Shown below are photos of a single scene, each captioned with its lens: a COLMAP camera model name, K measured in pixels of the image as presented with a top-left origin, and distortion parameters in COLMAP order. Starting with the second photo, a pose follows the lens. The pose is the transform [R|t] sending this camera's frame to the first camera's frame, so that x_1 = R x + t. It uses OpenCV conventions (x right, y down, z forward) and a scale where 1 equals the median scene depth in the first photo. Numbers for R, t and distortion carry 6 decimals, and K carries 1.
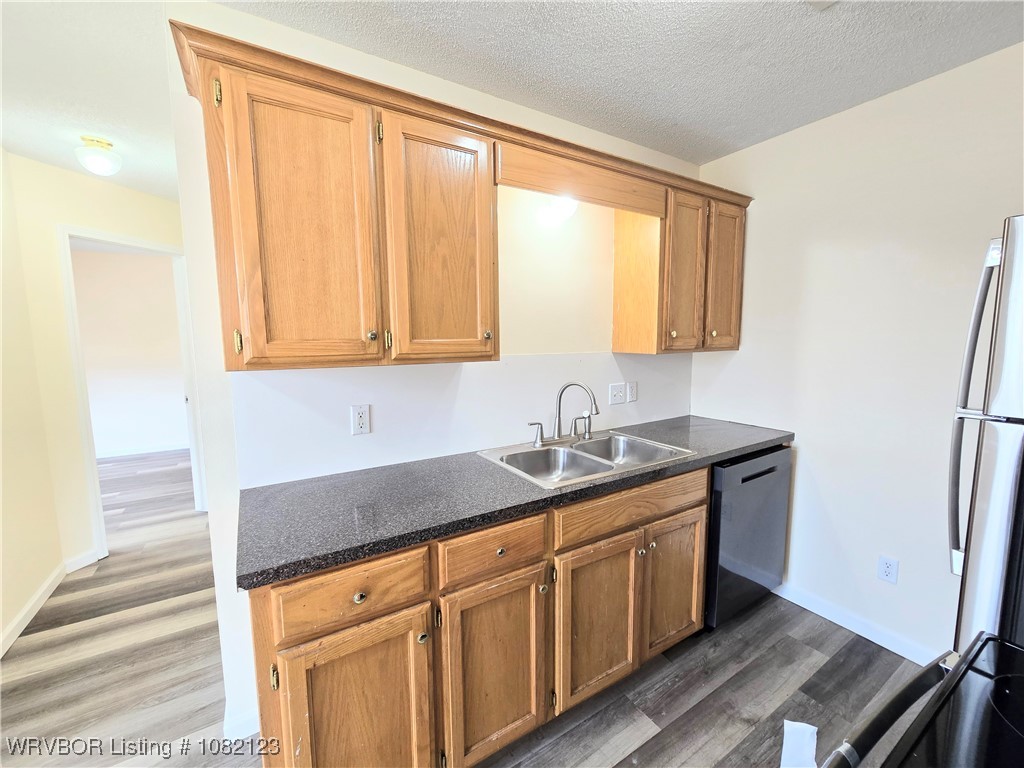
lens RADIAL K [[419.6, 0, 511.5], [0, 419.6, 381.7], [0, 0, 1]] dist [-0.005736, 0.000105]
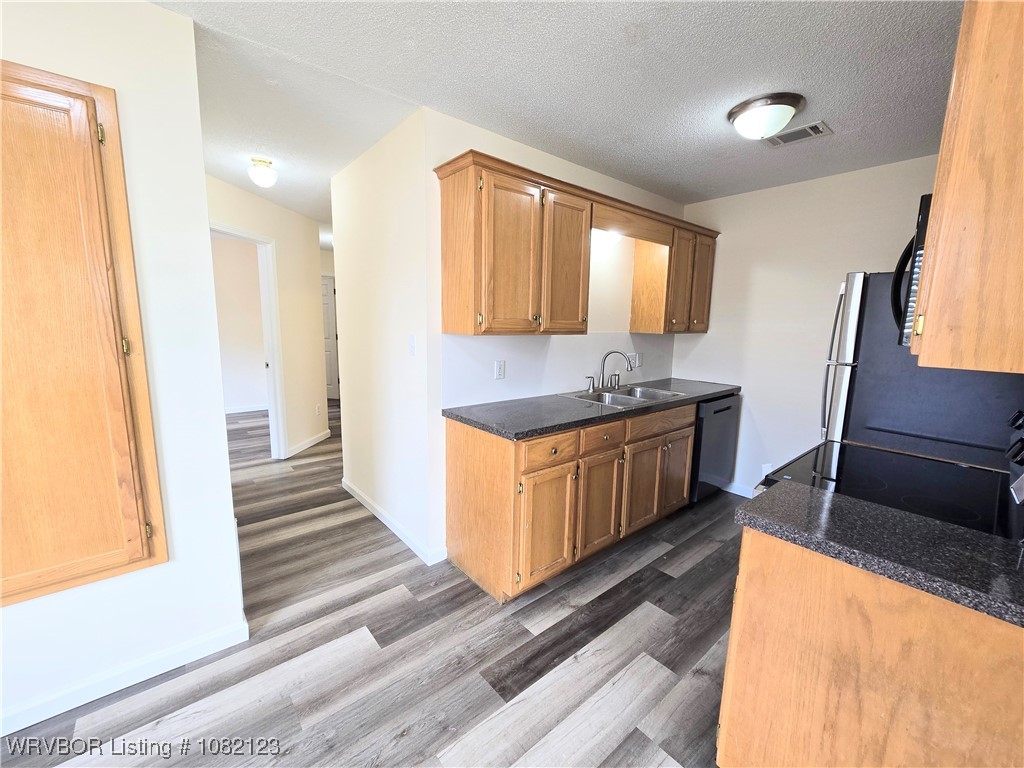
lens RADIAL K [[419.6, 0, 510.1], [0, 419.6, 379.7], [0, 0, 1]] dist [-0.005736, 0.000105]
pose [[0.990189, 0.006776, 0.139570, -0.512045], [-0.011654, 0.999348, 0.034169, 0.068506], [-0.139247, -0.035461, 0.989623, -0.552620]]
